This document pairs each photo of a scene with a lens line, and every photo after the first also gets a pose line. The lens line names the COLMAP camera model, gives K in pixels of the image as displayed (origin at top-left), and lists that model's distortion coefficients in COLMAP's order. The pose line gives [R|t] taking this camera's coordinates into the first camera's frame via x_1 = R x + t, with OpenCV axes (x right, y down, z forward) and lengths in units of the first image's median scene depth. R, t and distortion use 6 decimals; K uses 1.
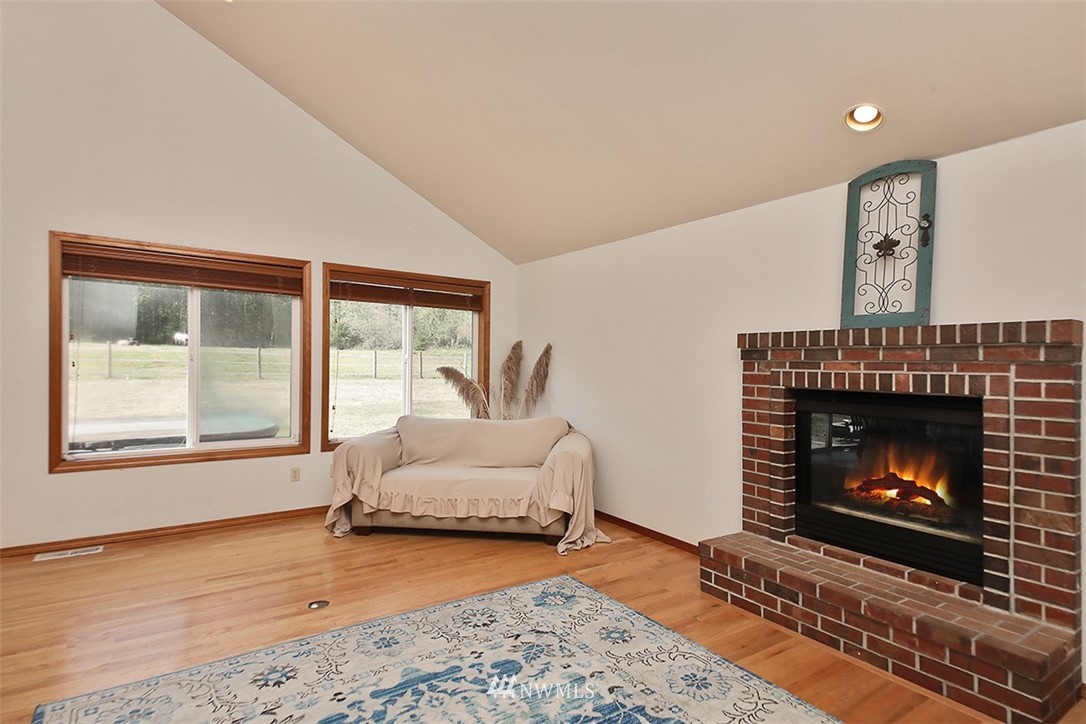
lens RADIAL K [[593.5, 0, 543.0], [0, 593.5, 362.0], [0, 0, 1]] dist [0.001728, 0.000150]
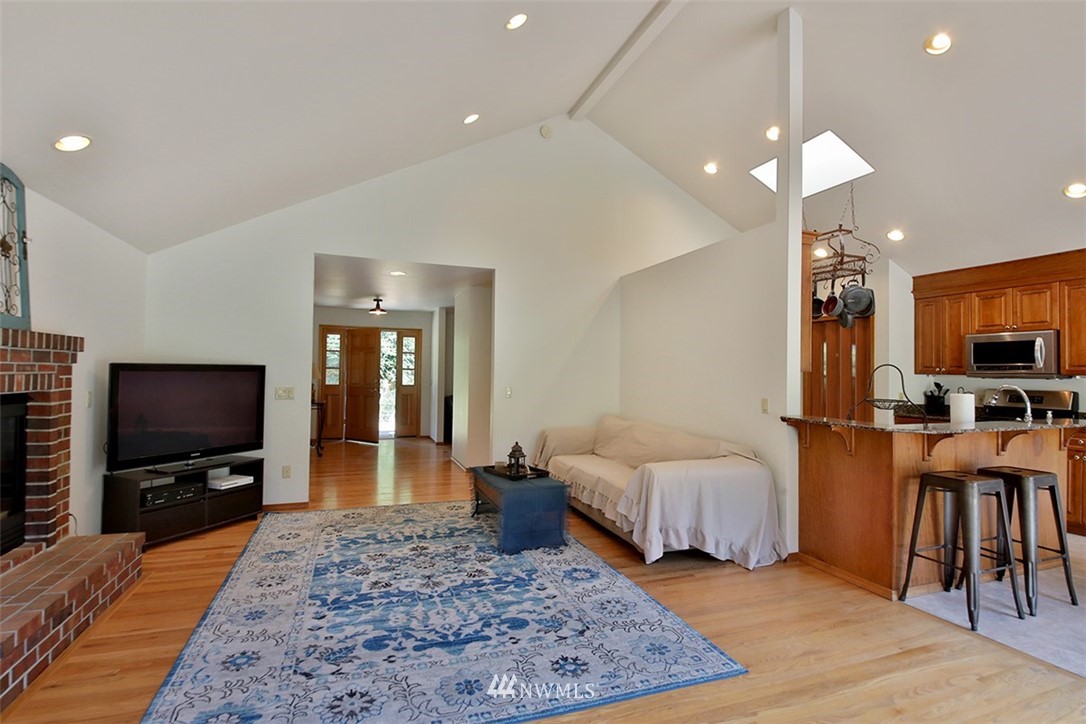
lens RADIAL K [[515.0, 0, 543.0], [0, 515.0, 362.0], [0, 0, 1]] dist [-0.034291, -0.000375]
pose [[-0.969554, -0.032061, 0.242770, -0.620039], [-0.036232, 0.999262, -0.012733, -0.031596], [-0.242183, -0.021141, -0.970000, 1.965438]]
